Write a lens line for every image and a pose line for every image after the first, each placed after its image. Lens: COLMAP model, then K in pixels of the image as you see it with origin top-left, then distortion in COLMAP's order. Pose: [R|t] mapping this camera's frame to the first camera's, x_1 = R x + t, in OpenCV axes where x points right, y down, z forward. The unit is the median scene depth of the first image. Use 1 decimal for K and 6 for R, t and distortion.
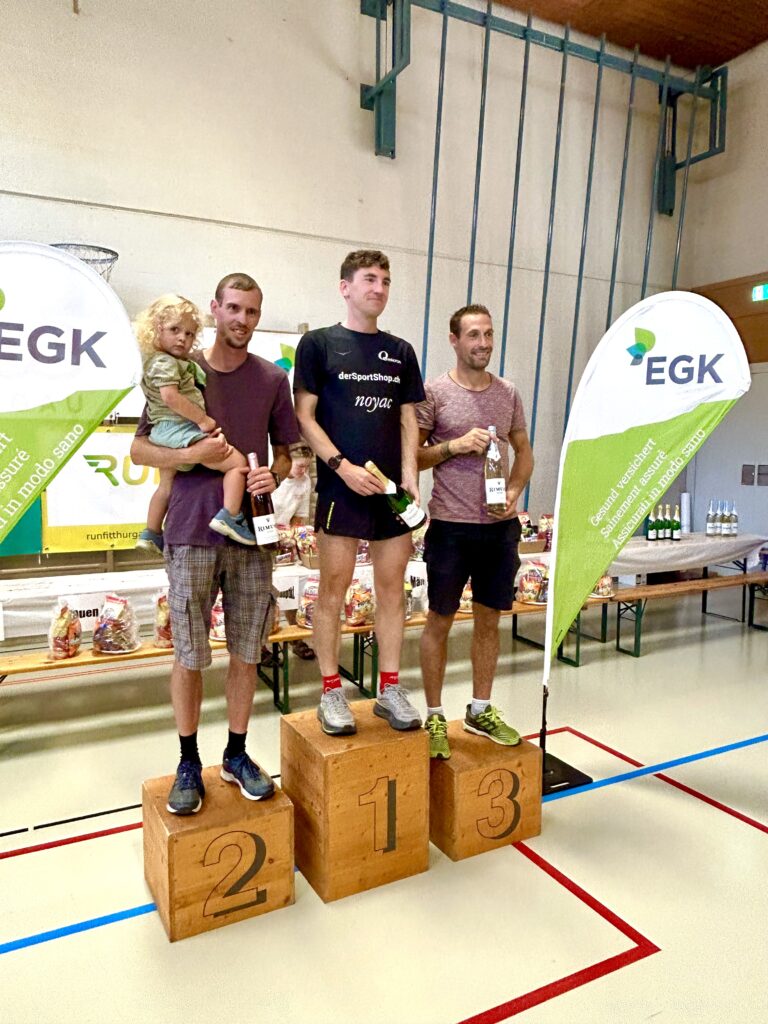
lens RADIAL K [[721.3, 0, 383.6], [0, 721.3, 509.3], [0, 0, 1]] dist [-0.002533, -0.002421]
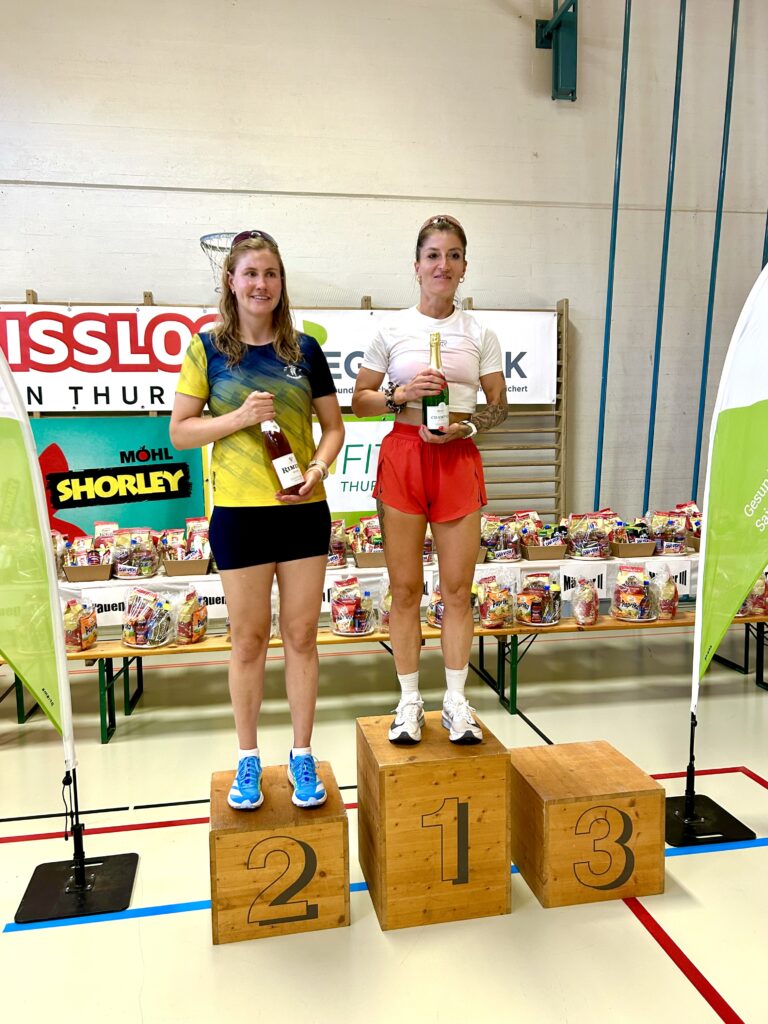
lens RADIAL K [[763.1, 0, 380.2], [0, 763.1, 517.8], [0, 0, 1]] dist [0.017646, -0.000353]
pose [[0.954465, 0.011038, -0.298118, 0.168148], [-0.006757, 0.999859, 0.015388, 0.015244], [0.298246, -0.012673, 0.954405, 0.080584]]
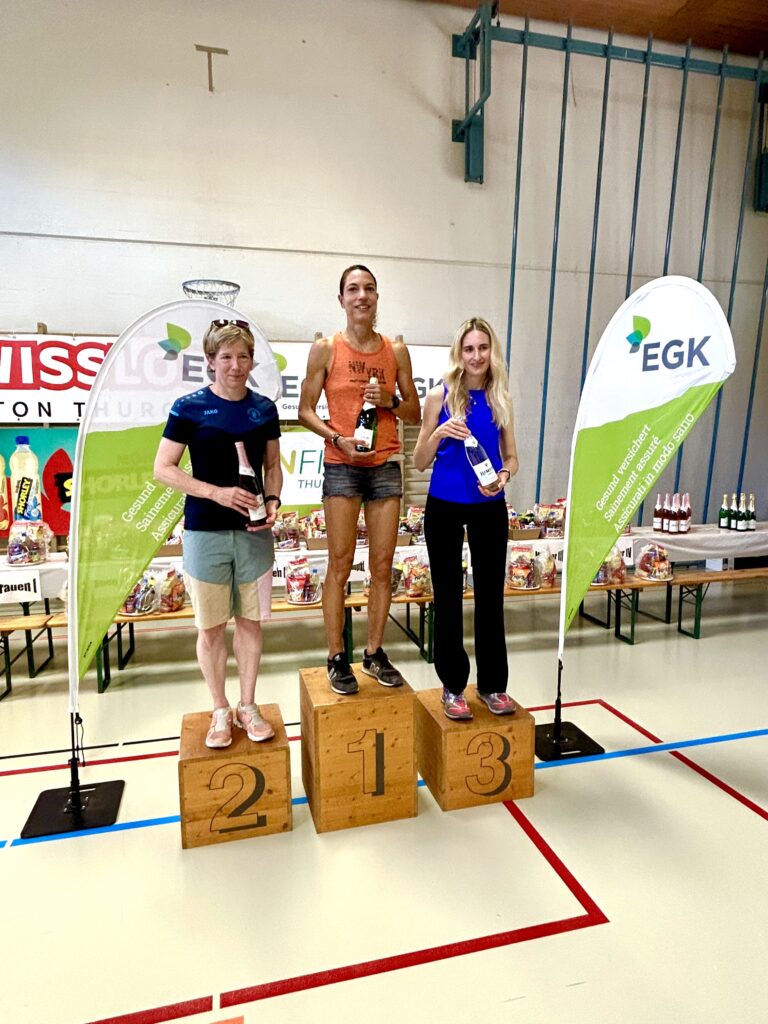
lens RADIAL K [[611.9, 0, 384.0], [0, 611.9, 512.0], [0, 0, 1]] dist [-0.002166, -0.001220]
pose [[0.973469, 0.011763, -0.228518, 0.206942], [-0.006831, 0.999727, 0.022362, 0.008570], [0.228719, -0.020207, 0.973283, 0.071149]]
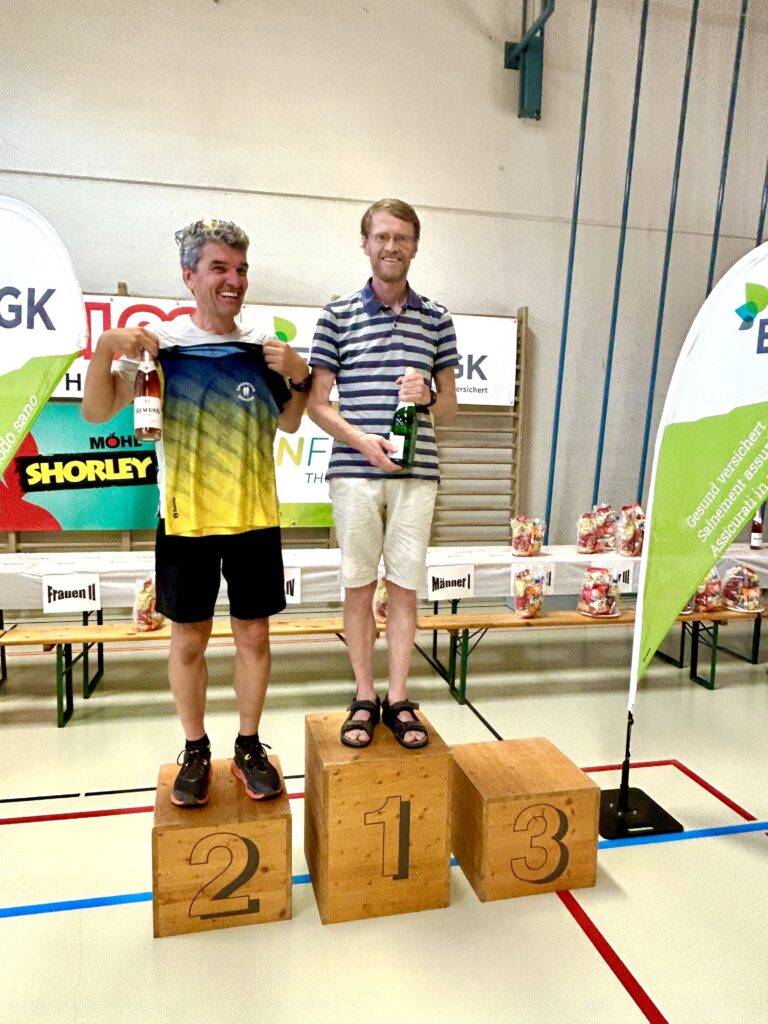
lens RADIAL K [[721.3, 0, 383.6], [0, 721.3, 509.3], [0, 0, 1]] dist [-0.002533, -0.002421]
pose [[0.966760, 0.041860, -0.252237, 0.174380], [-0.037549, 0.999055, 0.021884, -0.002782], [0.252914, -0.011685, 0.967418, 0.120700]]
